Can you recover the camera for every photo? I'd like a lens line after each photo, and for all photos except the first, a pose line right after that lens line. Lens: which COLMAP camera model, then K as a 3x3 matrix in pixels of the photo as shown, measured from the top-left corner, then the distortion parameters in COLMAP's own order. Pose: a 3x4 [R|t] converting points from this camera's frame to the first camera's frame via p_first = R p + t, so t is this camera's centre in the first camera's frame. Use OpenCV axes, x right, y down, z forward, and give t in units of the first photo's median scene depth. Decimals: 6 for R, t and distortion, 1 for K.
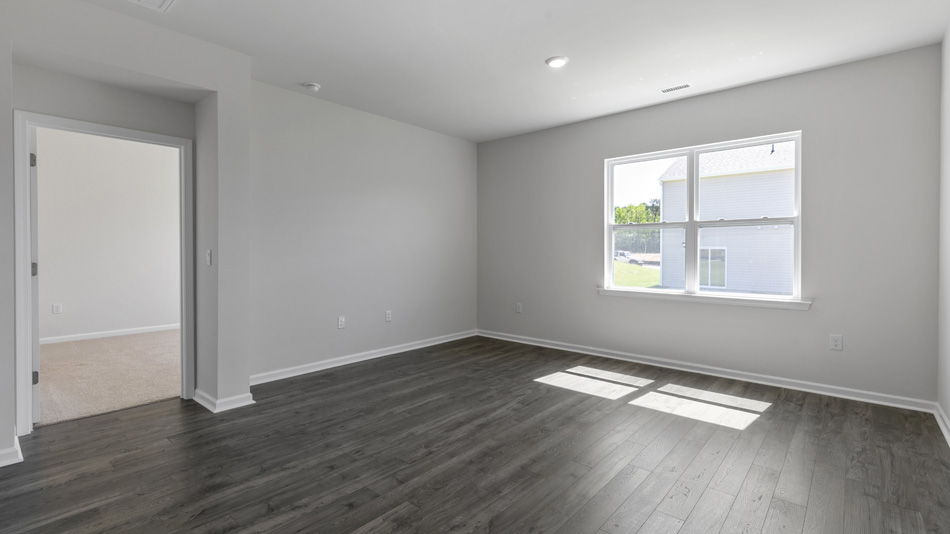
lens RADIAL K [[433.0, 0, 478.7], [0, 433.0, 253.8], [0, 0, 1]] dist [0.003276, 0.000370]
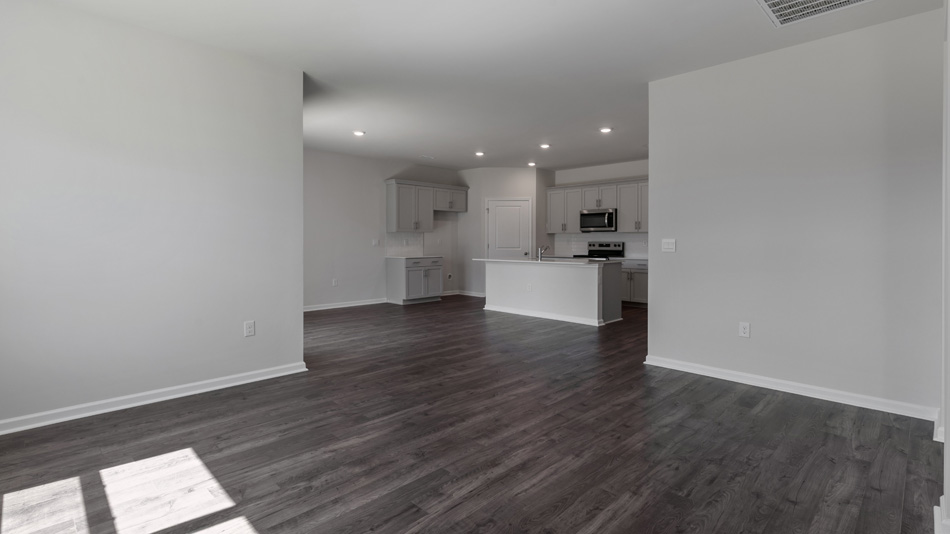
lens RADIAL K [[448.3, 0, 470.2], [0, 448.3, 242.2], [0, 0, 1]] dist [0.002351, 0.000090]
pose [[-0.996824, -0.002669, 0.079595, -0.011339], [-0.001517, 0.999893, 0.014542, -0.011284], [-0.079626, 0.014375, -0.996721, 1.564839]]
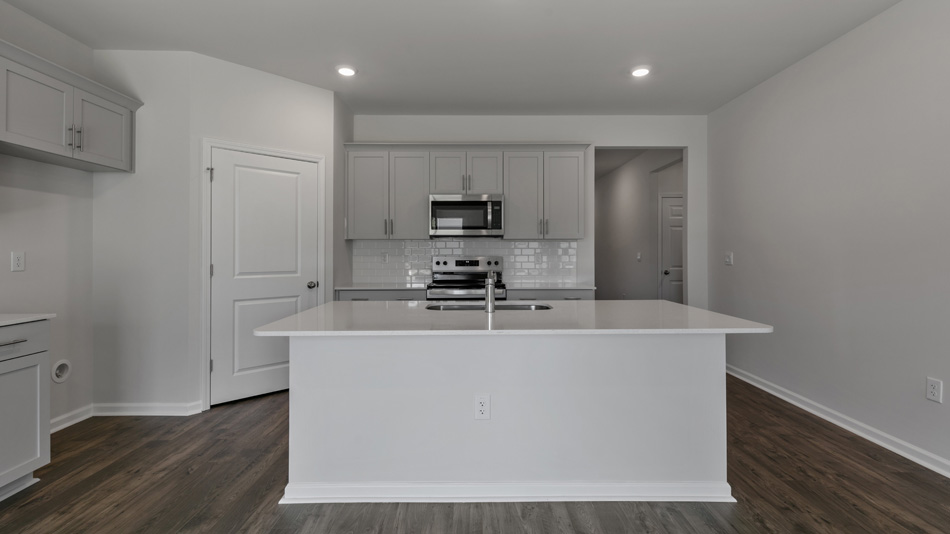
lens RADIAL K [[433.0, 0, 478.7], [0, 433.0, 253.8], [0, 0, 1]] dist [0.003276, 0.000370]
pose [[-0.753783, 0.001954, -0.657120, 0.289175], [-0.006485, 0.999925, 0.010411, 0.000380], [0.657091, 0.012109, -0.753714, -0.063681]]
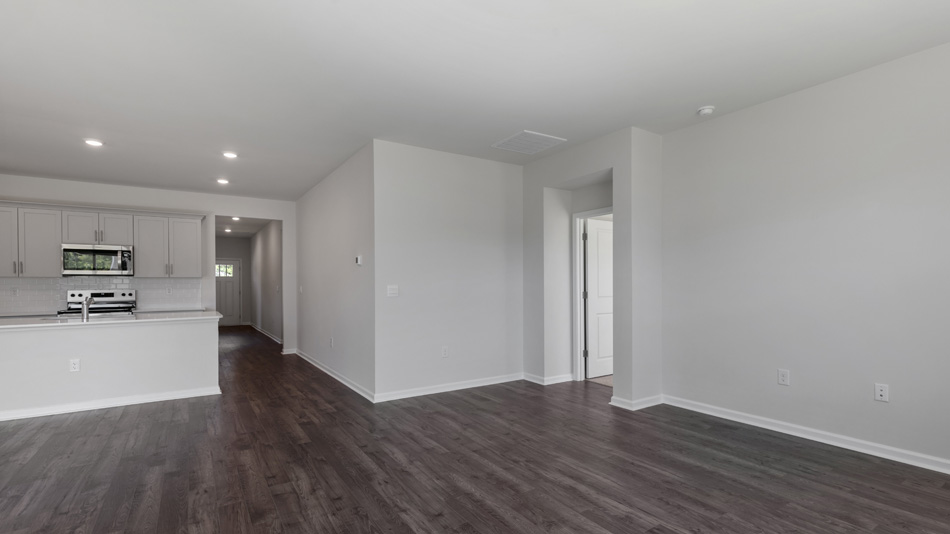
lens RADIAL K [[442.7, 0, 477.4], [0, 442.7, 279.5], [0, 0, 1]] dist [0.006307, 0.001079]
pose [[-0.274876, -0.010478, -0.961423, 0.789813], [-0.003094, 0.999945, -0.010013, -0.007129], [0.961475, 0.000222, -0.274893, 0.923370]]
